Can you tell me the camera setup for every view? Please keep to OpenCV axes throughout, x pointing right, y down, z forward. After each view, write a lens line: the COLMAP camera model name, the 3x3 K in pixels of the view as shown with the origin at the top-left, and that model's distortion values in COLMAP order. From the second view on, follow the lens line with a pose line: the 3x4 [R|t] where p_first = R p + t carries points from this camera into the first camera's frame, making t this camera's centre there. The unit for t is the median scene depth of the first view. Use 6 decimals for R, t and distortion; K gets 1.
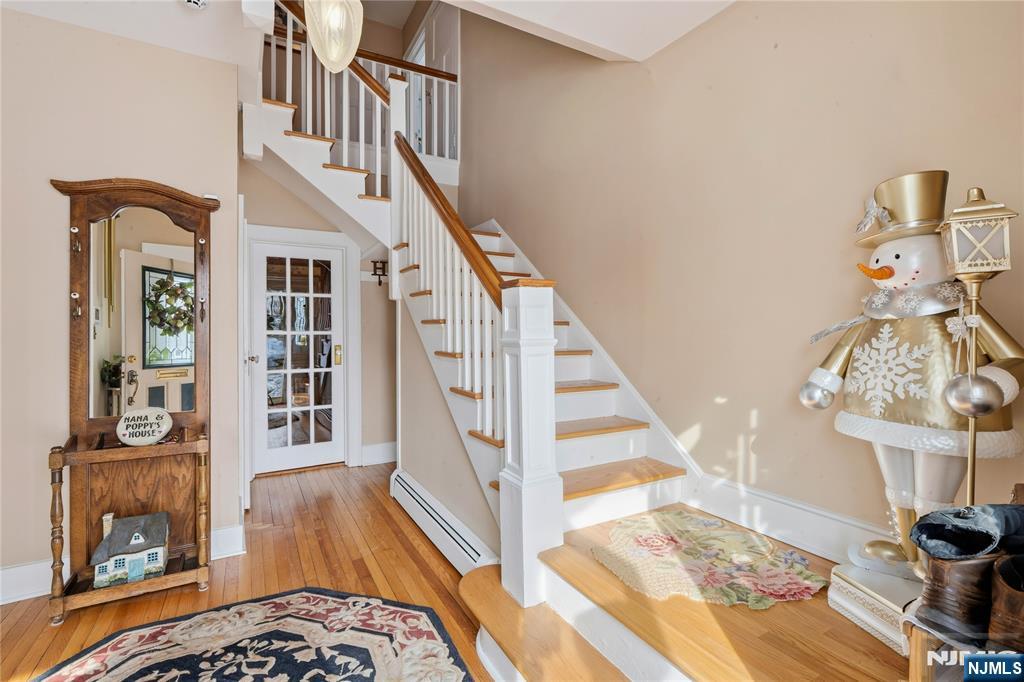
lens RADIAL K [[464.0, 0, 512.0], [0, 464.0, 341.0], [0, 0, 1]] dist [-0.001140, -0.000112]
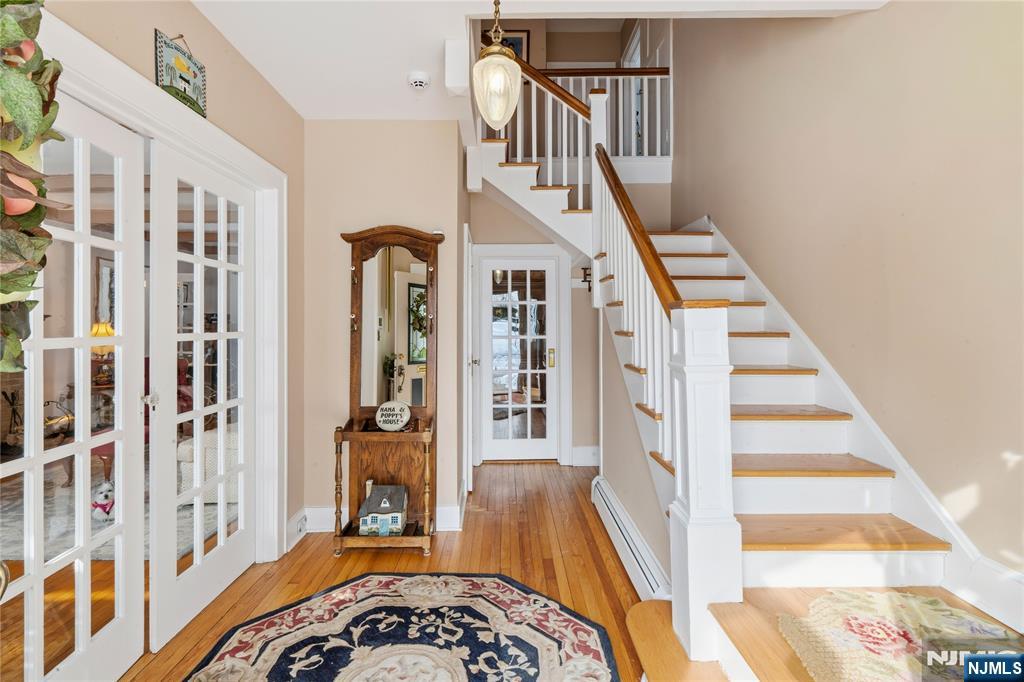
lens RADIAL K [[474.3, 0, 510.4], [0, 474.3, 326.7], [0, 0, 1]] dist [0.003110, 0.000815]
pose [[0.876002, 0.001956, -0.482303, 0.130078], [-0.010130, 0.999846, -0.014345, -0.048587], [0.482201, 0.017452, 0.875887, 0.000752]]
